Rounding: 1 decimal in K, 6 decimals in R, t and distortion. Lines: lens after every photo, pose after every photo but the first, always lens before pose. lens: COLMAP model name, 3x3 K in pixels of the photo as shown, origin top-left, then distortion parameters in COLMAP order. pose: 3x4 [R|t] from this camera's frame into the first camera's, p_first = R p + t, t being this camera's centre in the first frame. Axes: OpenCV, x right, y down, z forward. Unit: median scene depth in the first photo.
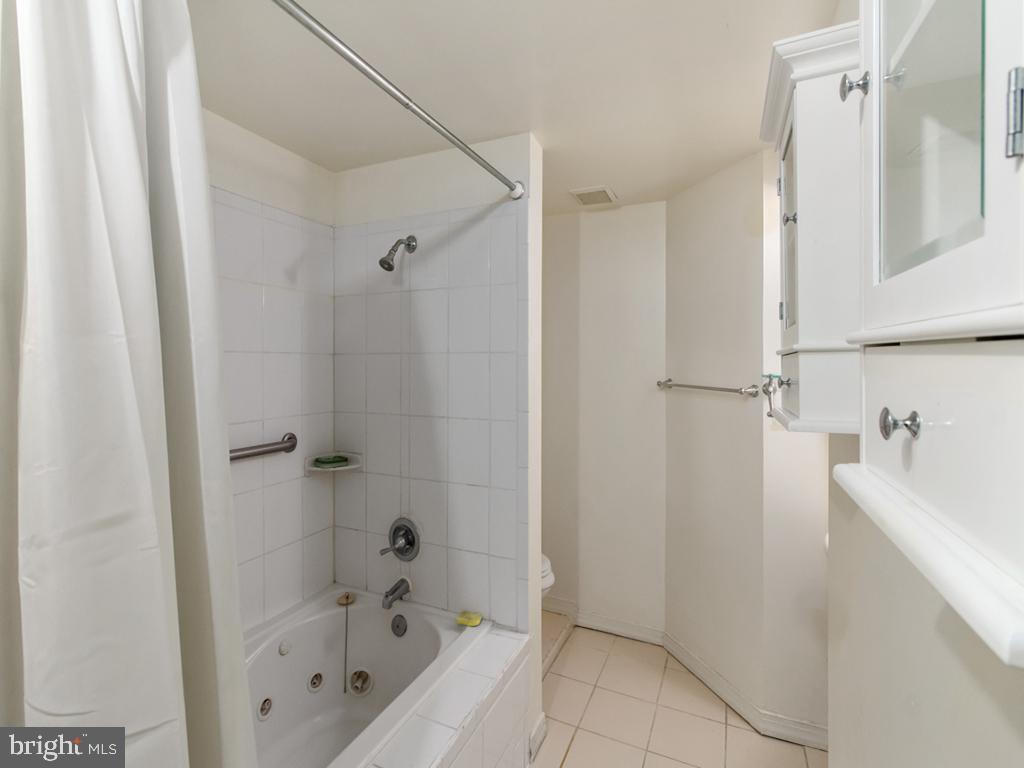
lens RADIAL K [[469.5, 0, 513.2], [0, 469.5, 366.8], [0, 0, 1]] dist [0.001454, -0.000101]
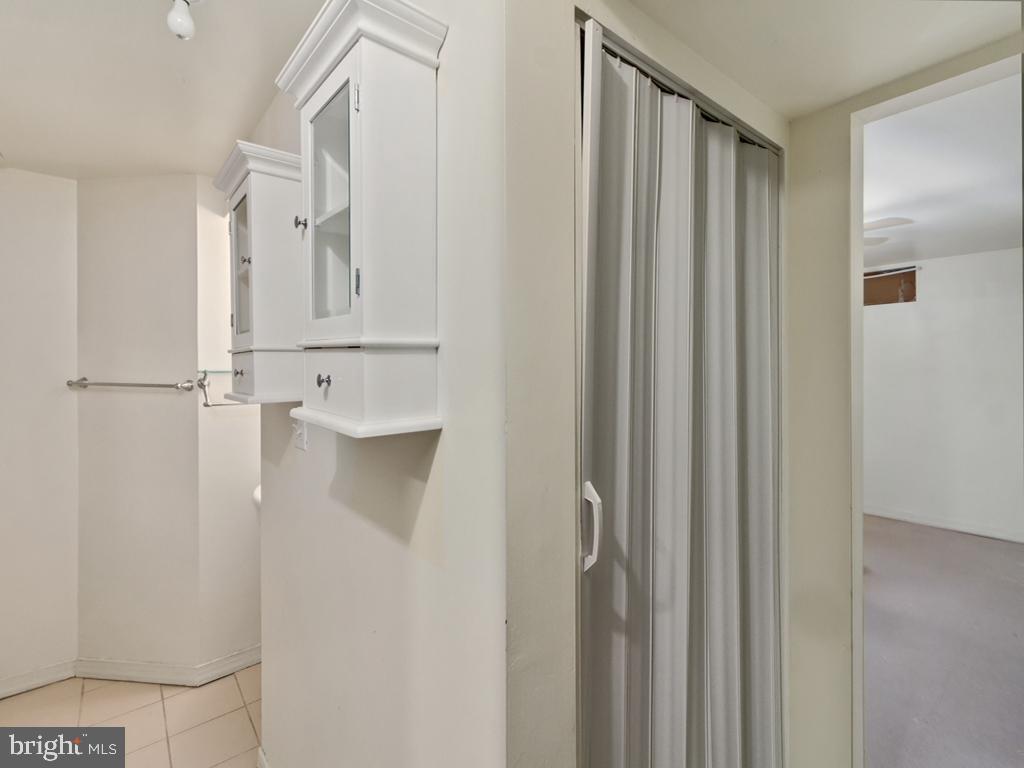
lens RADIAL K [[469.5, 0, 513.2], [0, 469.5, 366.8], [0, 0, 1]] dist [0.001454, -0.000101]
pose [[0.416312, -0.003333, 0.909216, -0.237262], [0.005138, 0.999986, 0.001313, 0.012041], [-0.909208, 0.004125, 0.416323, -0.219230]]
